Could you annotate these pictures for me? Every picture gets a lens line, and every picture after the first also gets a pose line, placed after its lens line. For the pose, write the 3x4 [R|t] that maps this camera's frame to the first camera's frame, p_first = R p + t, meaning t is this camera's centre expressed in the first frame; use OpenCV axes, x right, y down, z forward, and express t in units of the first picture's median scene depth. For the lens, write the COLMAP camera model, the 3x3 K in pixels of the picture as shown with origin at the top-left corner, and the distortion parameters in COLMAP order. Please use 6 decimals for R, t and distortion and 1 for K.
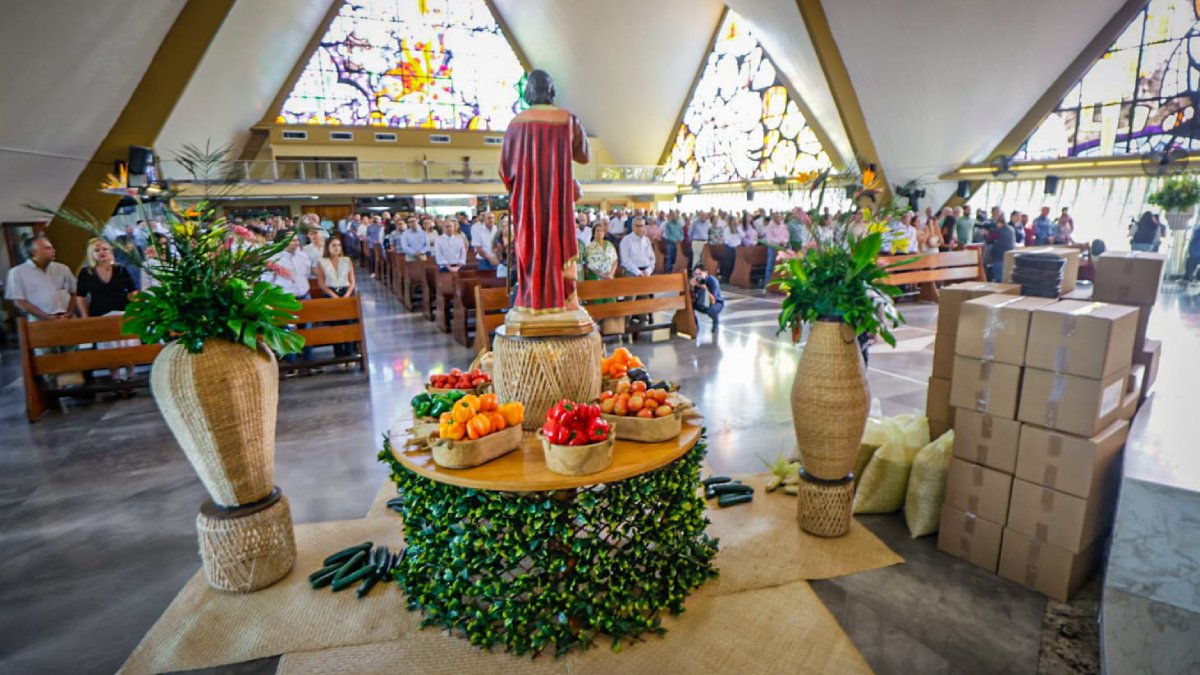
lens RADIAL K [[607.6, 0, 618.0], [0, 607.6, 334.2], [0, 0, 1]] dist [-0.034728, 0.008145]
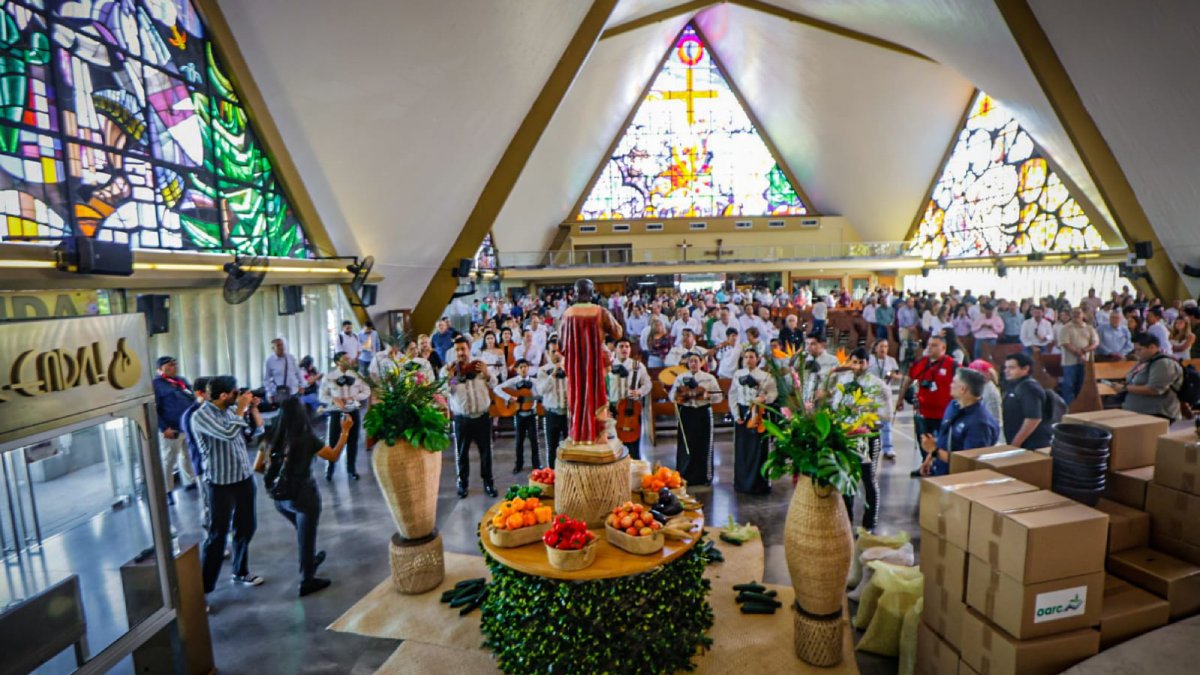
lens RADIAL K [[547.5, 0, 620.9], [0, 547.5, 340.9], [0, 0, 1]] dist [-0.029384, -0.000503]
pose [[0.899827, 0.040944, -0.434322, 0.047483], [-0.076006, 0.995073, -0.063662, -0.018800], [0.429576, 0.090296, 0.898505, -0.012233]]
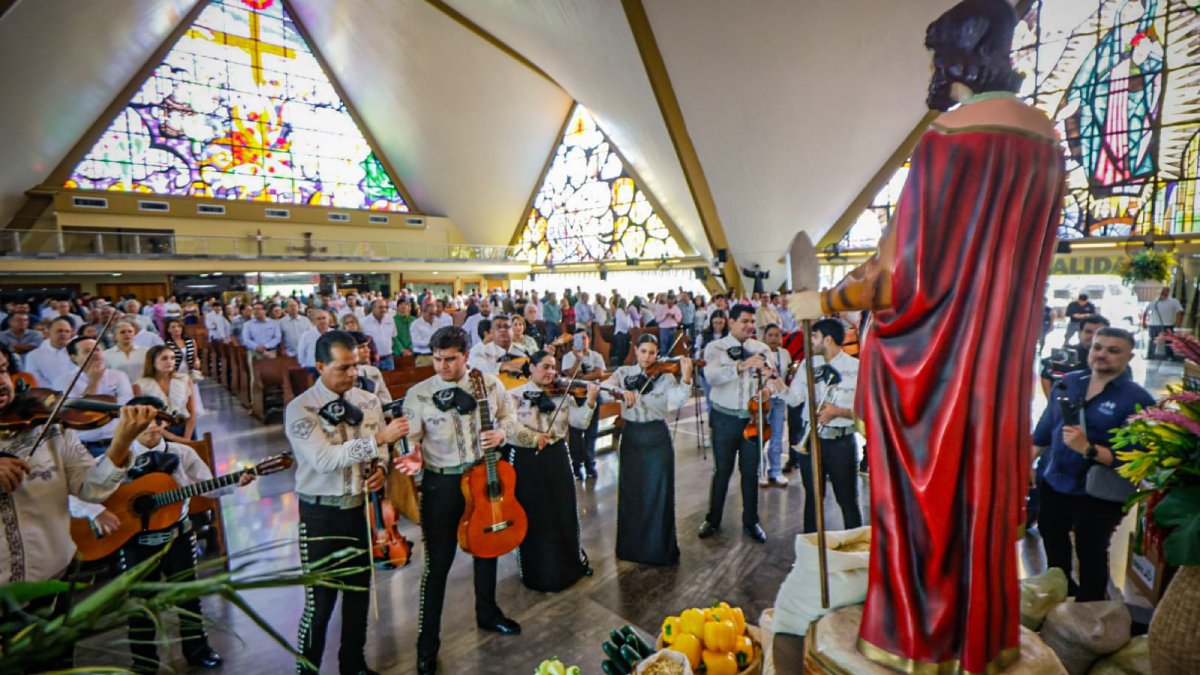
lens RADIAL K [[554.1, 0, 615.2], [0, 554.1, 336.4], [0, 0, 1]] dist [-0.028973, 0.005956]
pose [[0.958751, -0.024540, 0.283185, -0.039299], [0.055219, 0.993366, -0.100867, -0.020318], [-0.278831, 0.112343, 0.953746, 0.067868]]
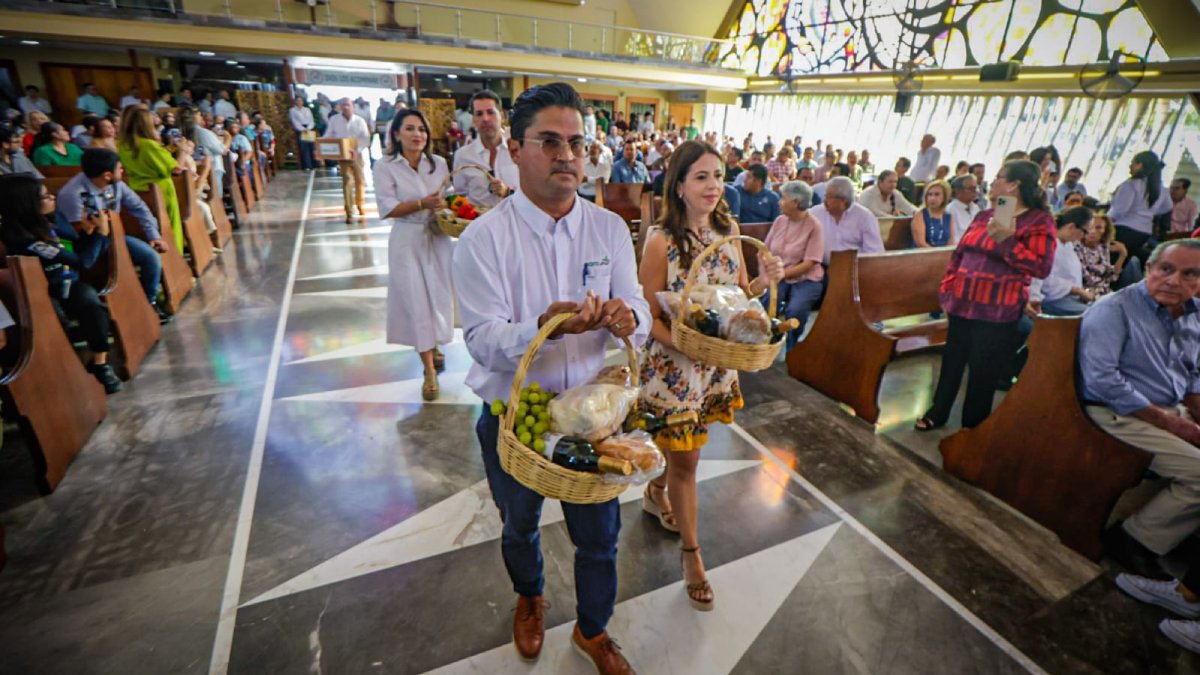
lens RADIAL K [[554.1, 0, 612.9], [0, 554.1, 335.6], [0, 0, 1]] dist [-0.028973, 0.005956]
pose [[0.996857, 0.078010, -0.013795, -0.006596], [-0.074205, 0.980459, 0.182190, -0.093612], [0.027738, -0.180594, 0.983166, 0.463251]]
